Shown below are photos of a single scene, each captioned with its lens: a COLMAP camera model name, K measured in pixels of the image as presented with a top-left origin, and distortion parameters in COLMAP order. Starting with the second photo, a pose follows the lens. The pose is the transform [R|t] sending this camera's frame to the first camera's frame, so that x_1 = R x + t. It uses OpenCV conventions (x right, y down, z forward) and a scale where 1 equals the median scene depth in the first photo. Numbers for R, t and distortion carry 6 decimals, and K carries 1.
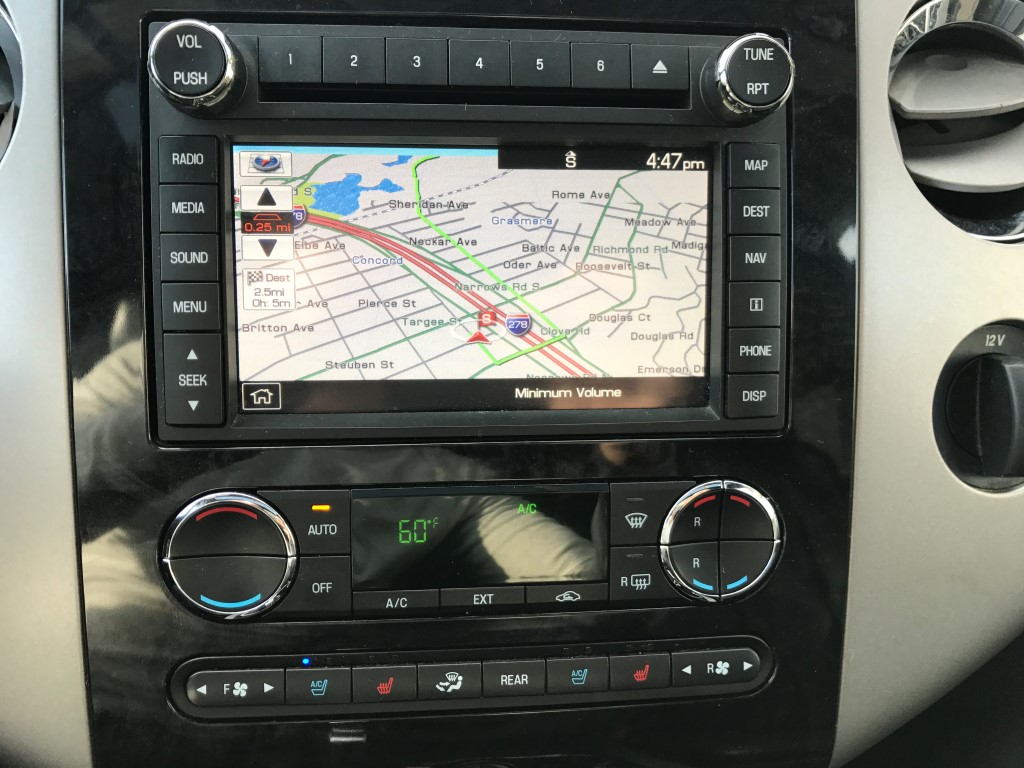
lens RADIAL K [[833.6, 0, 518.2], [0, 833.6, 385.9], [0, 0, 1]] dist [0.029634, -0.020424]
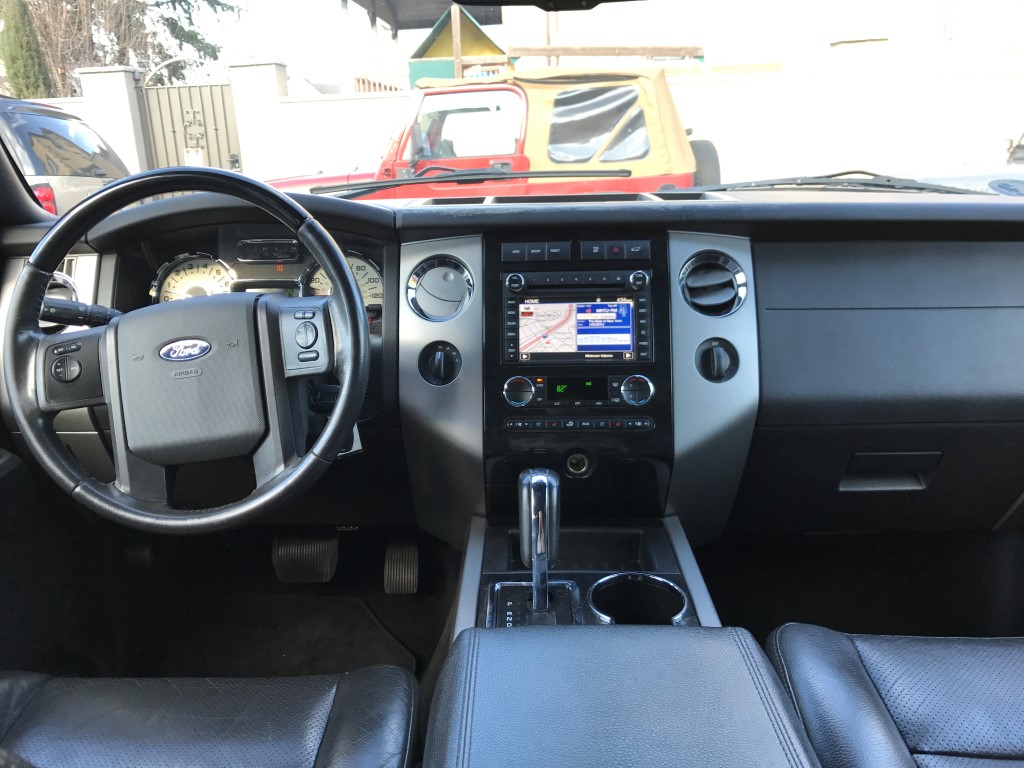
lens RADIAL K [[833.6, 0, 495.6], [0, 833.6, 392.0], [0, 0, 1]] dist [0.029634, -0.020424]
pose [[0.991387, -0.013515, -0.130264, 0.092106], [-0.009781, 0.984242, -0.176556, 0.927085], [0.130598, 0.176309, 0.975633, -3.067082]]
